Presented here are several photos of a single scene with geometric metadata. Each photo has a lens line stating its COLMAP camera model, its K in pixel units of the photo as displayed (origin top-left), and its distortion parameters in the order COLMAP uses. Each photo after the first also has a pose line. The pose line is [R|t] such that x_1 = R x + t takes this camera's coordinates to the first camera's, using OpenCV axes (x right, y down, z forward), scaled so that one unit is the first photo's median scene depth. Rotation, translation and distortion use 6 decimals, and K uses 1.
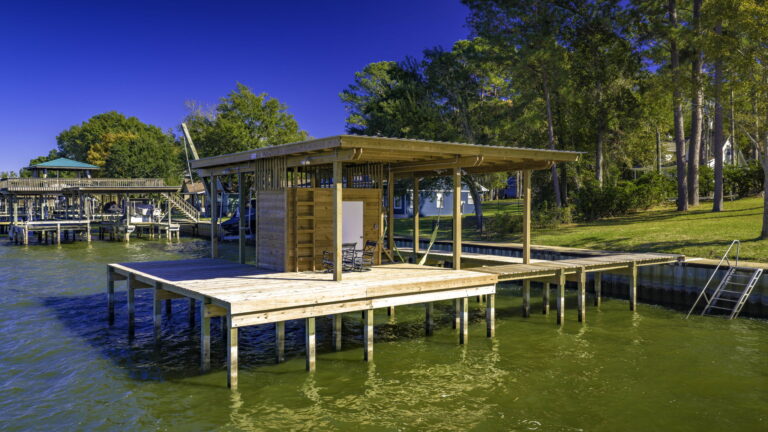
lens RADIAL K [[632.1, 0, 384.0], [0, 632.1, 216.0], [0, 0, 1]] dist [-0.001849, -0.016738]
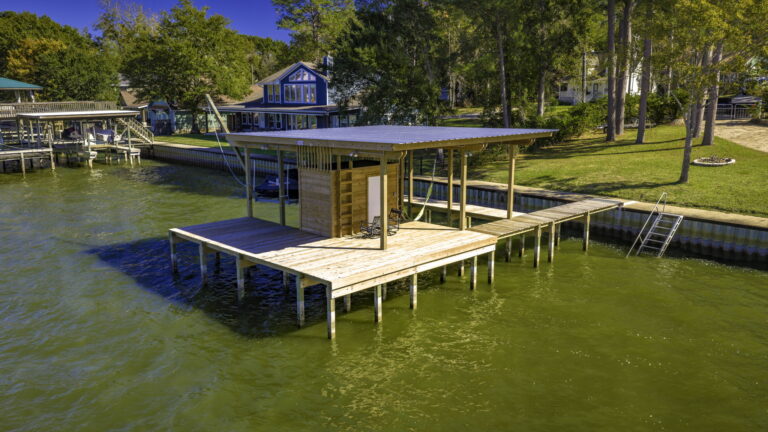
lens RADIAL K [[632.1, 0, 384.0], [0, 632.1, 216.0], [0, 0, 1]] dist [-0.001849, -0.016738]
pose [[0.991497, -0.026199, 0.127468, -0.155037], [0.004348, 0.985646, 0.168767, -0.120744], [-0.130060, -0.166778, 0.977379, -0.169537]]
